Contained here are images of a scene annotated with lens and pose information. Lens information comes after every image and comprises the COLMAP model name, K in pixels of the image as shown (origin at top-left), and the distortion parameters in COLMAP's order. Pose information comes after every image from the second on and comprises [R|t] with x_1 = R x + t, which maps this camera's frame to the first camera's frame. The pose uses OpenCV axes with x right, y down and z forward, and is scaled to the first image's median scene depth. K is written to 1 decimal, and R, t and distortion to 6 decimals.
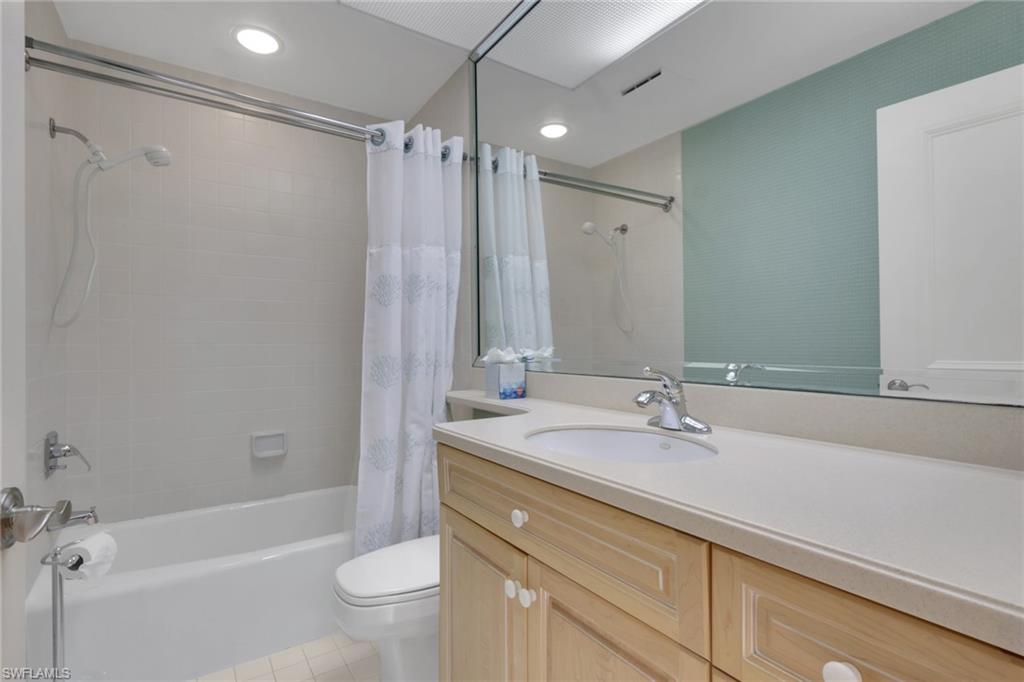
lens RADIAL K [[482.8, 0, 503.6], [0, 482.8, 343.9], [0, 0, 1]] dist [0.001934, 0.000005]
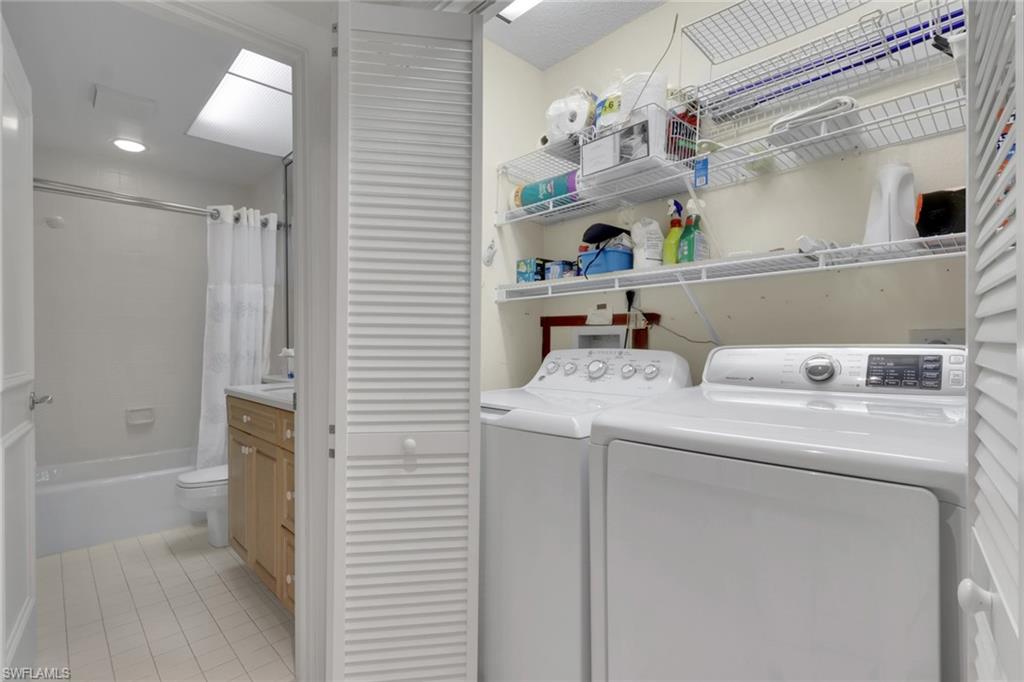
lens RADIAL K [[479.5, 0, 512.0], [0, 479.5, 341.0], [0, 0, 1]] dist [-0.001693, -0.000045]
pose [[0.983796, -0.007750, 0.179126, 0.409260], [0.008349, 0.999962, -0.002586, -0.002992], [-0.179099, 0.004040, 0.983823, -0.708394]]
